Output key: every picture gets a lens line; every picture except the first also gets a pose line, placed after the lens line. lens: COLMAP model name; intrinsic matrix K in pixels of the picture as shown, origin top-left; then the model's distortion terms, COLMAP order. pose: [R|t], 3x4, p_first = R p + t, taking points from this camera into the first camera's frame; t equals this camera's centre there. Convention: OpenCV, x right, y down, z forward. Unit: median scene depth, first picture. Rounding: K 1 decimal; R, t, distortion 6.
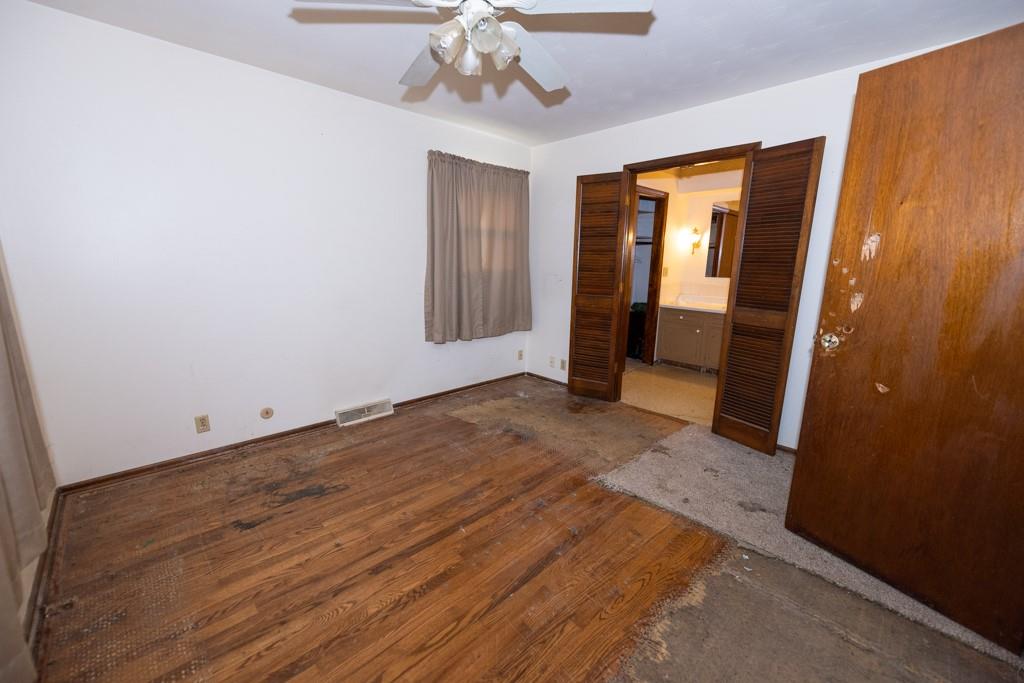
lens RADIAL K [[406.5, 0, 509.6], [0, 406.5, 343.7], [0, 0, 1]] dist [-0.001540, -0.000600]
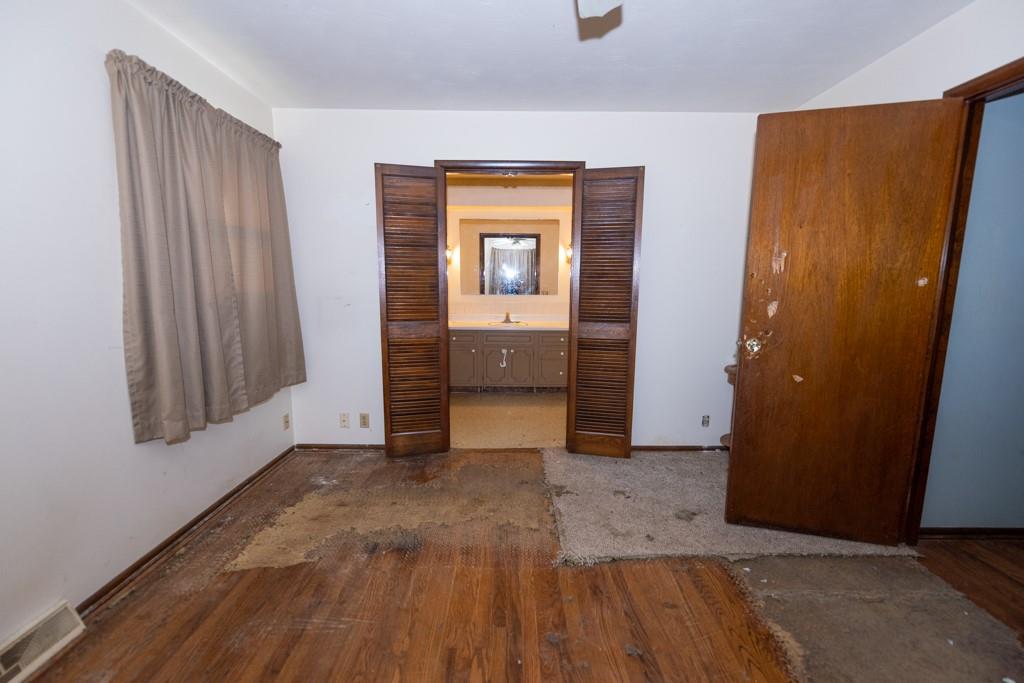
lens RADIAL K [[424.5, 0, 510.3], [0, 424.5, 344.2], [0, 0, 1]] dist [-0.000876, -0.000345]
pose [[0.684380, -0.115780, 0.719874, -0.381681], [0.152388, 0.988221, 0.014065, -0.093912], [-0.713023, 0.100074, 0.693962, 0.487112]]
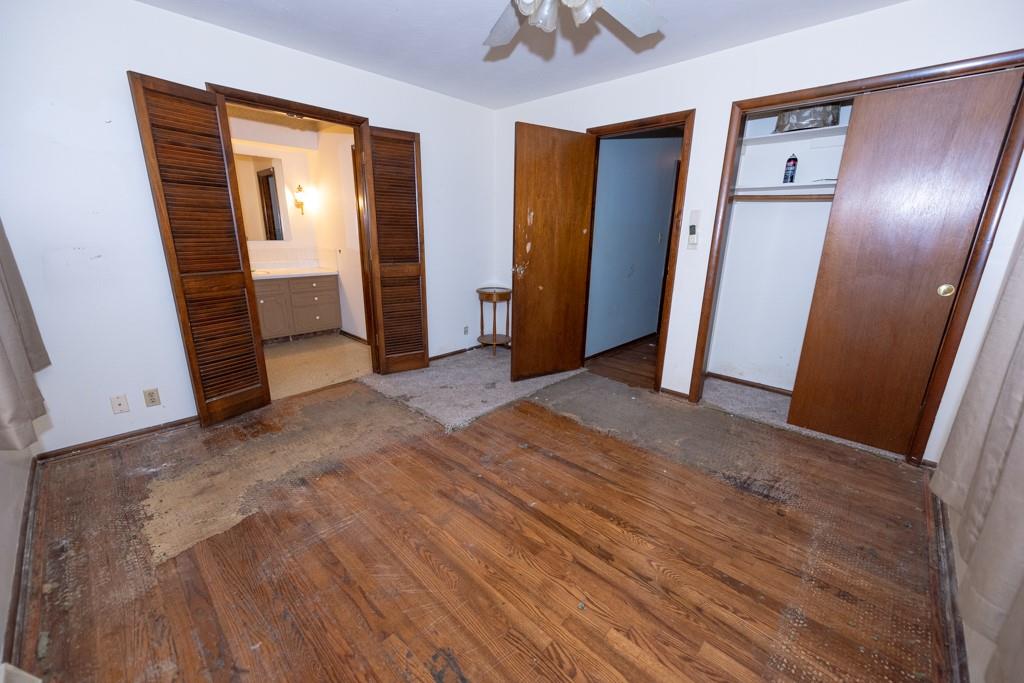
lens RADIAL K [[408.6, 0, 510.8], [0, 408.6, 346.0], [0, 0, 1]] dist [0.001836, -0.000168]
pose [[-0.052628, -0.287055, 0.956467, -0.794570], [0.186203, 0.938176, 0.291811, -0.171194], [-0.981101, 0.193454, 0.004076, 0.809518]]
